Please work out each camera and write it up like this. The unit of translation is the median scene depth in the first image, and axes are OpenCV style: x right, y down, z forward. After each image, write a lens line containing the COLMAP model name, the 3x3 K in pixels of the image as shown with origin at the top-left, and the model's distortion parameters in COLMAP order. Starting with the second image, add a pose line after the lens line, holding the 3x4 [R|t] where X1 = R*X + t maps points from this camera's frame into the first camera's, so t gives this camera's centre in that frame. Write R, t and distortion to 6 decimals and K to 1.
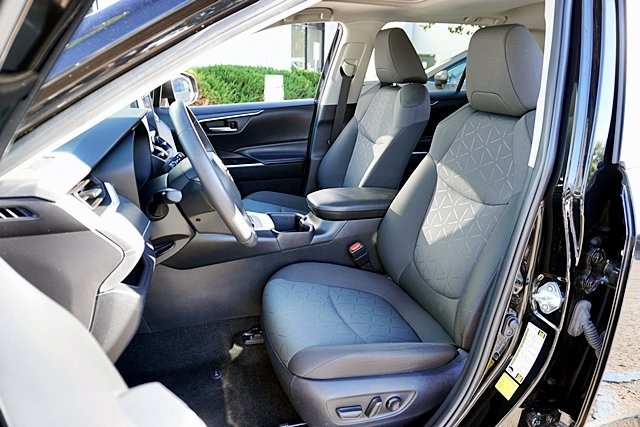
lens RADIAL K [[431.7, 0, 318.9], [0, 431.7, 217.5], [0, 0, 1]] dist [-0.041211, 0.032476]
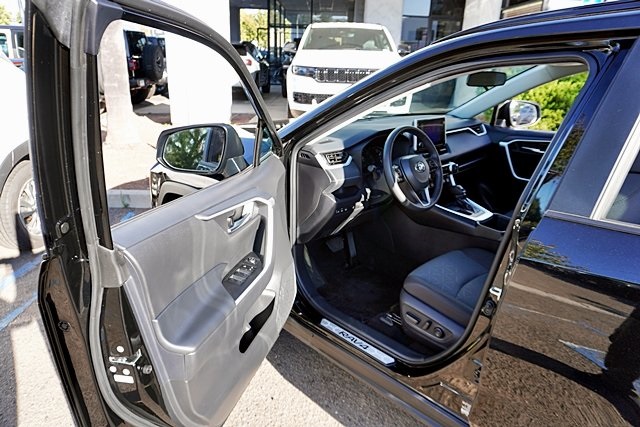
lens RADIAL K [[431.7, 0, 318.9], [0, 431.7, 217.5], [0, 0, 1]] dist [-0.041211, 0.032476]
pose [[0.466523, 0.303828, -0.830689, 0.831346], [-0.306371, 0.936523, 0.170476, -0.064097], [0.829755, 0.174968, 0.529993, -0.188436]]
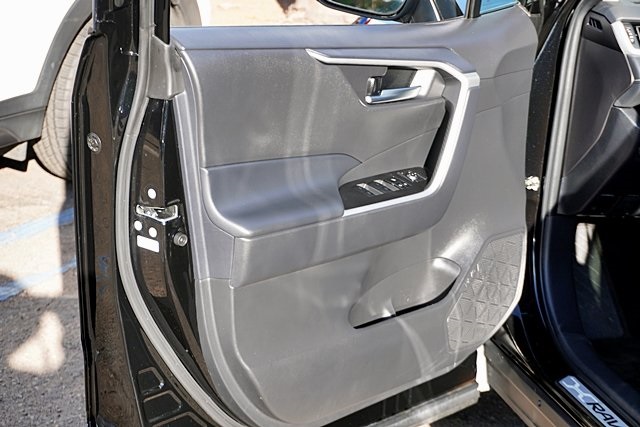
lens RADIAL K [[1277.2, 0, 320.0], [0, 1277.2, 213.5], [0, 0, 1]] dist [0.016835, 0.275449]
pose [[0.012005, 0.296885, -0.954838, 1.514280], [-0.402671, 0.875492, 0.267152, -0.097493], [0.915266, 0.381278, 0.130057, -0.070018]]
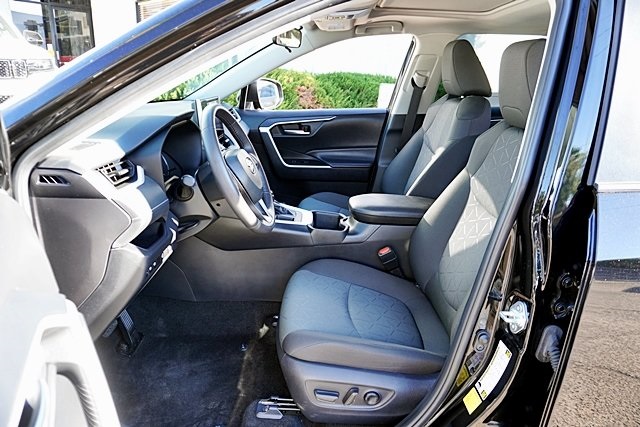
lens RADIAL K [[431.7, 0, 318.9], [0, 431.7, 217.5], [0, 0, 1]] dist [-0.041211, 0.032476]
pose [[0.958698, 0.106456, -0.263752, 0.205343], [-0.110774, 0.993844, -0.001510, 0.007481], [0.261968, 0.030664, 0.964589, -0.044705]]
